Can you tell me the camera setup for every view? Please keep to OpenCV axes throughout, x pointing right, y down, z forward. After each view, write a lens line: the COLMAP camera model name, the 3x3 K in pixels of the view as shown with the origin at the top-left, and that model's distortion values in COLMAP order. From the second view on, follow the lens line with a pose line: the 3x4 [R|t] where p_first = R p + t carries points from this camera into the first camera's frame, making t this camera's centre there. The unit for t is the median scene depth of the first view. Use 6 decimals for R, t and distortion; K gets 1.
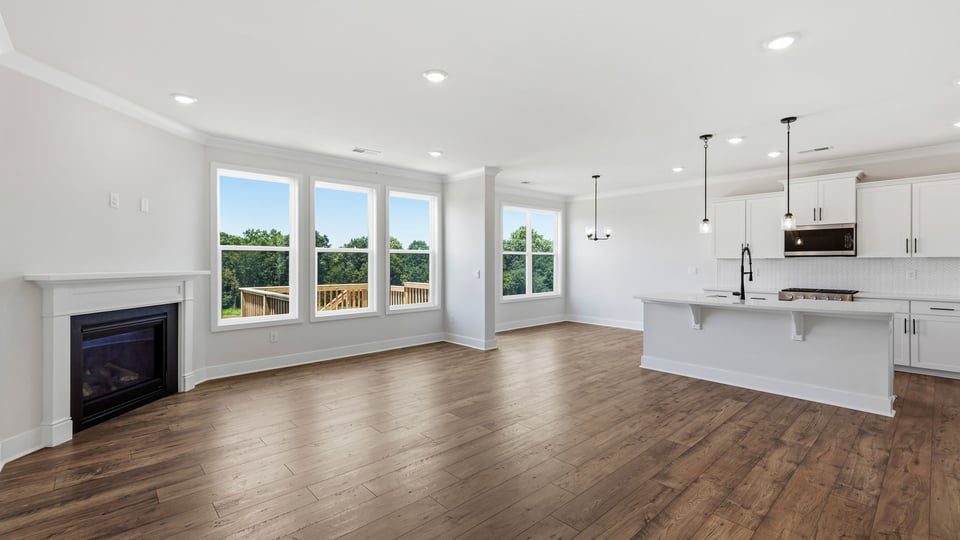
lens RADIAL K [[420.8, 0, 498.8], [0, 420.8, 257.6], [0, 0, 1]] dist [0.009381, -0.000735]
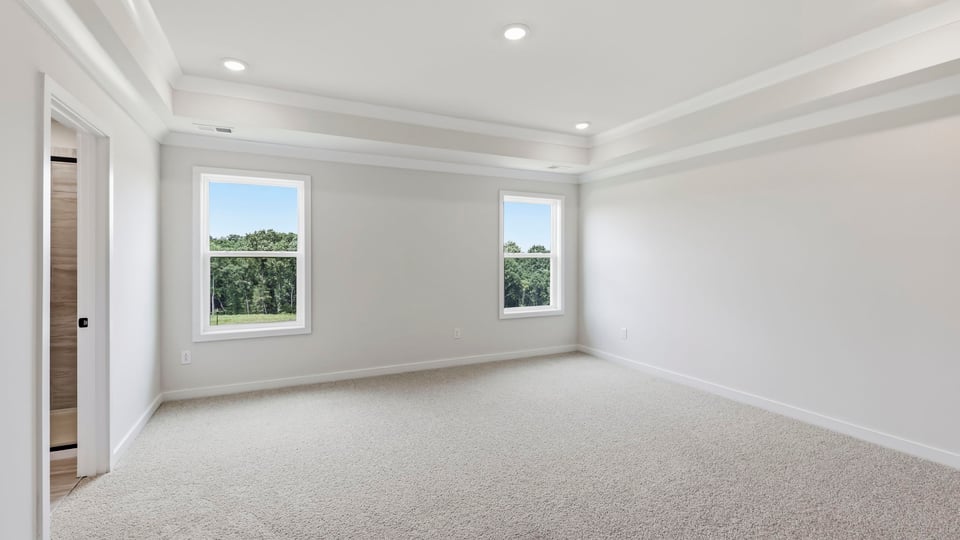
lens RADIAL K [[420.8, 0, 492.0], [0, 420.8, 260.3], [0, 0, 1]] dist [0.009381, -0.000735]
pose [[0.944098, -0.006988, -0.329590, 0.245929], [0.005664, 0.999972, -0.004978, 0.001359], [0.329616, 0.002833, 0.944111, 0.230566]]
